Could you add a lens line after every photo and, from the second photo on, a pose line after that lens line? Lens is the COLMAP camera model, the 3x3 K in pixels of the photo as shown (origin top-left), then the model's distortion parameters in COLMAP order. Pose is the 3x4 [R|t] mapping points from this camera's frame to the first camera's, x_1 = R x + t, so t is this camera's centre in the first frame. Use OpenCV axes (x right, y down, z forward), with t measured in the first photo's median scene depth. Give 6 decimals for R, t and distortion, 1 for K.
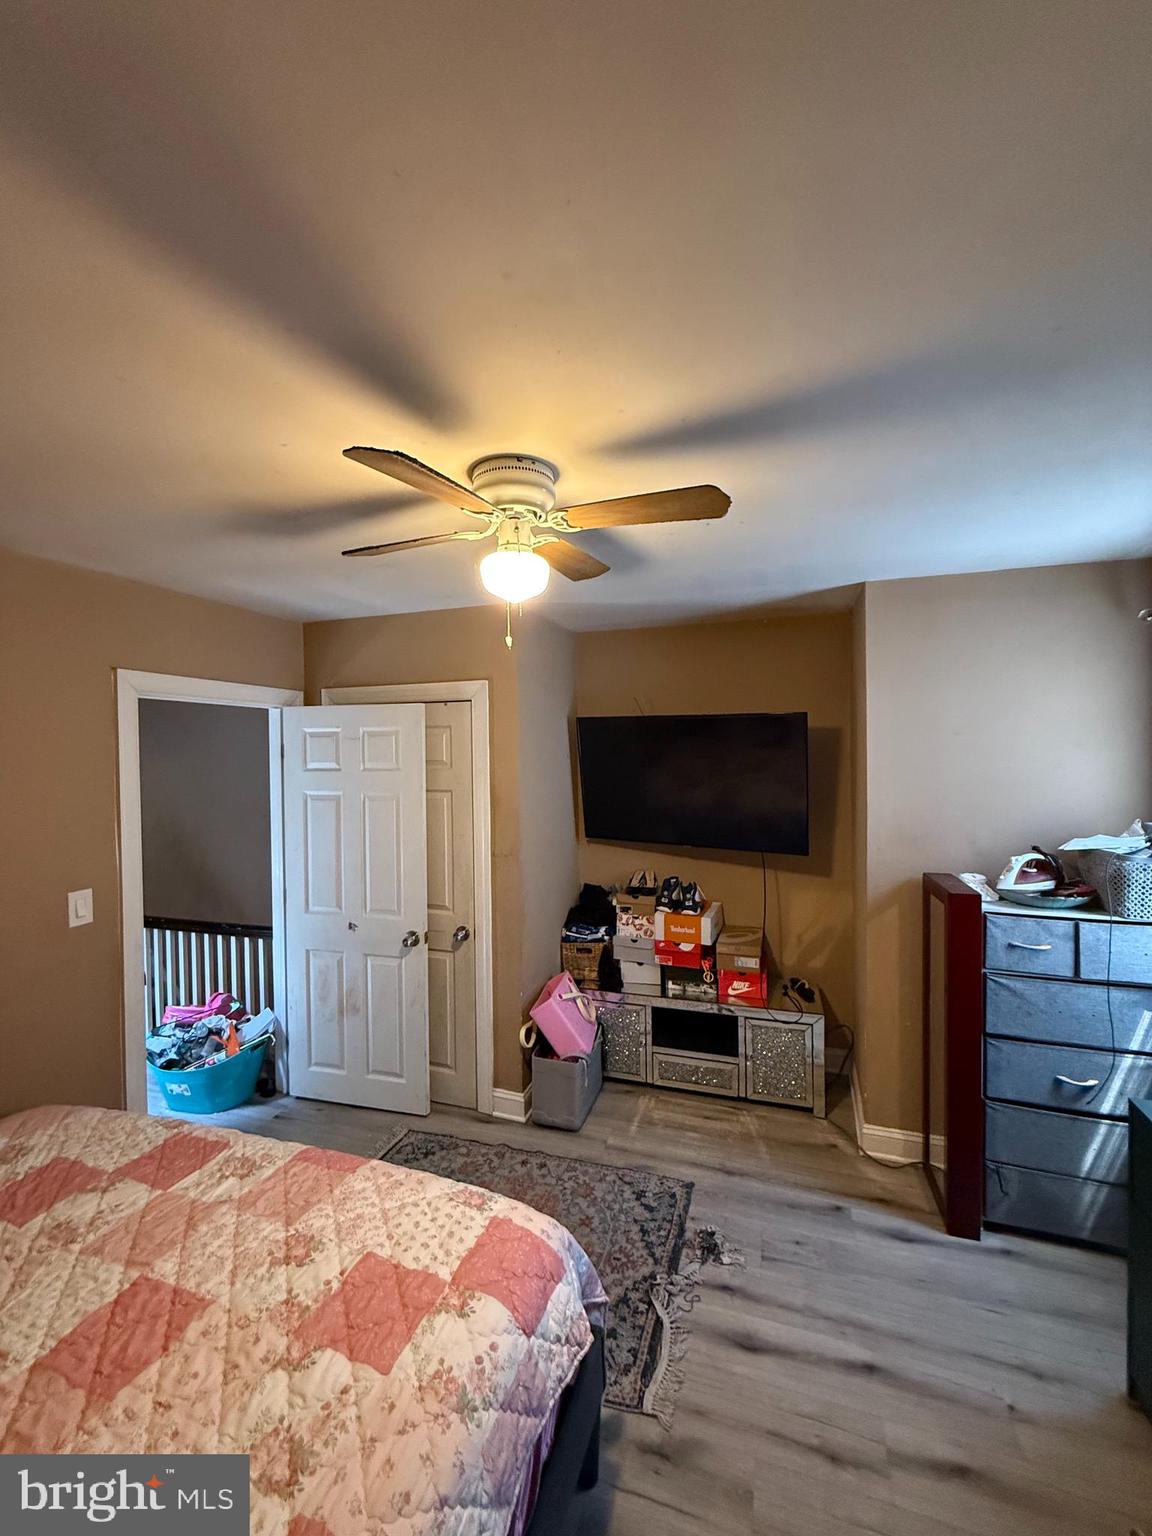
lens RADIAL K [[614.7, 0, 578.6], [0, 614.7, 767.1], [0, 0, 1]] dist [-0.000689, 0.000023]
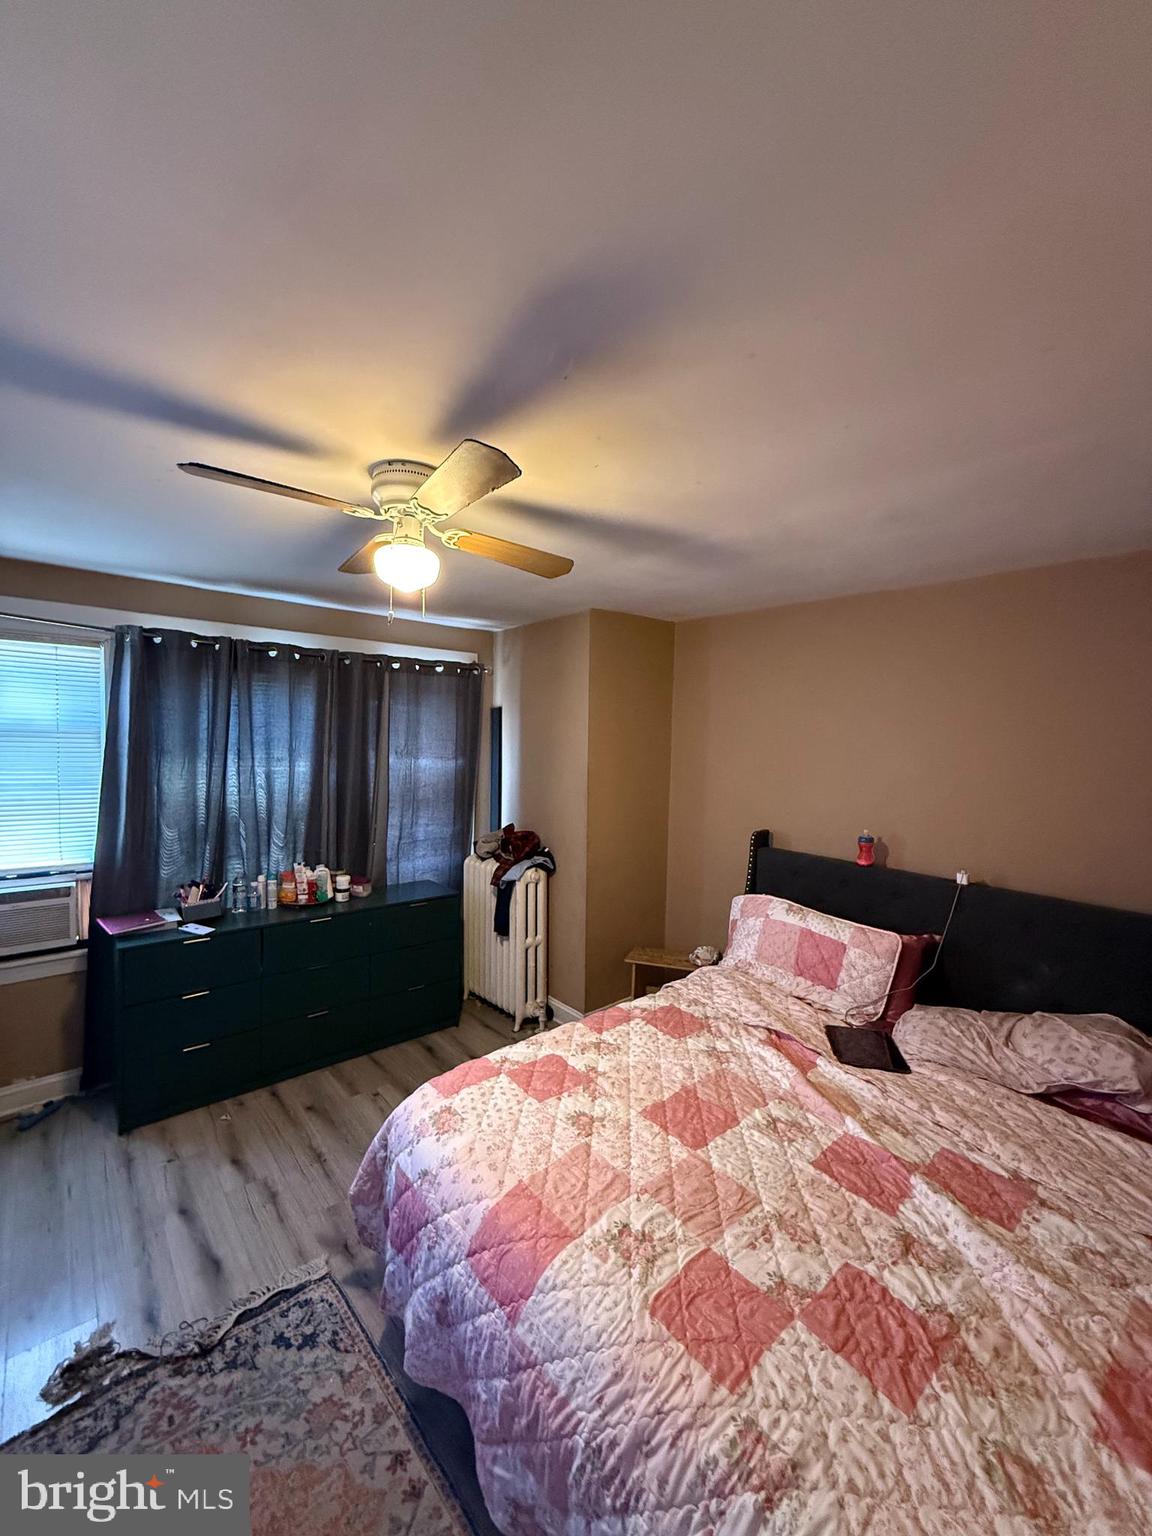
lens RADIAL K [[614.7, 0, 575.2], [0, 614.7, 767.8], [0, 0, 1]] dist [-0.000689, 0.000023]
pose [[-0.856581, -0.036048, 0.514752, -1.007589], [-0.004350, 0.998026, 0.062653, -0.026130], [-0.515994, 0.051428, -0.855047, 1.941221]]
